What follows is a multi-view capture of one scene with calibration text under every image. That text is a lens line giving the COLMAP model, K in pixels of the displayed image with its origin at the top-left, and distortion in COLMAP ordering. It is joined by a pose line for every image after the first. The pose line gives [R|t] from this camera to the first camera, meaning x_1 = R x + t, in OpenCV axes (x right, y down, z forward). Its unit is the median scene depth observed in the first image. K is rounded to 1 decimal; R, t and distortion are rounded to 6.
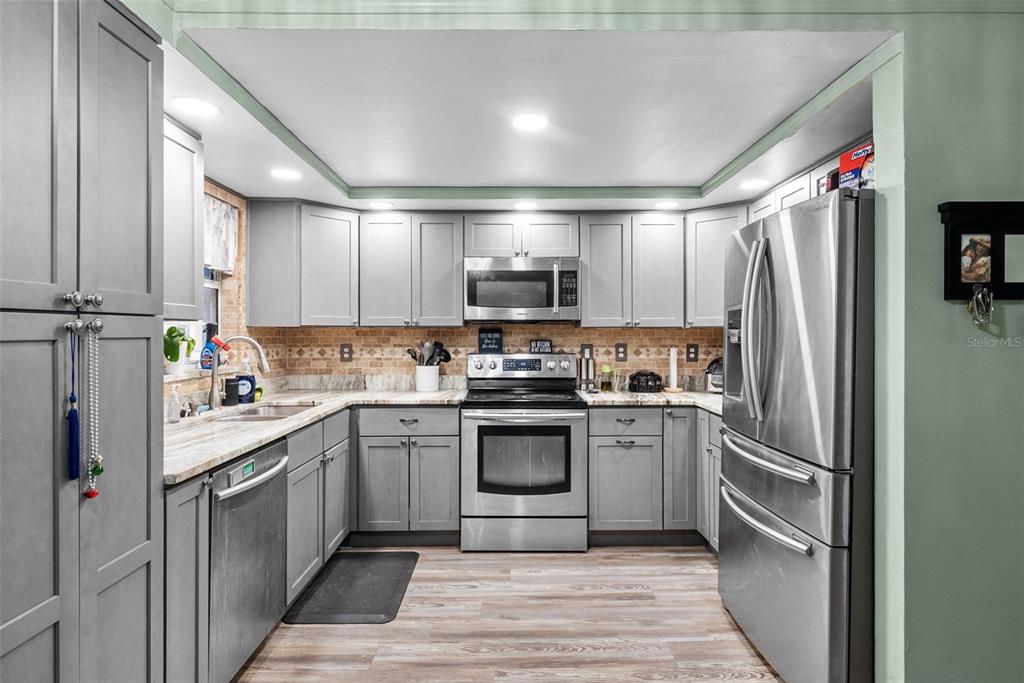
lens RADIAL K [[554.9, 0, 510.4], [0, 554.9, 331.0], [0, 0, 1]] dist [0.001547, 0.000375]
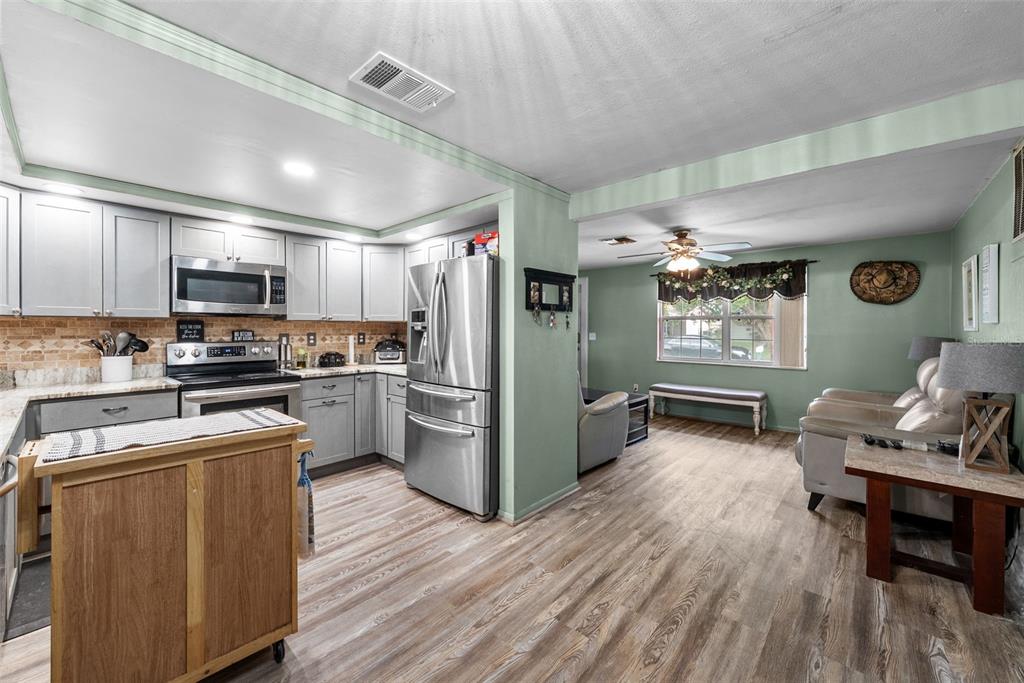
lens RADIAL K [[418.4, 0, 511.2], [0, 418.4, 327.5], [0, 0, 1]] dist [0.000465, 0.000038]
pose [[0.667272, 0.001172, 0.744813, -0.251827], [-0.002470, 0.999997, 0.000640, 0.008173], [-0.744810, -0.002266, 0.667273, -0.052356]]
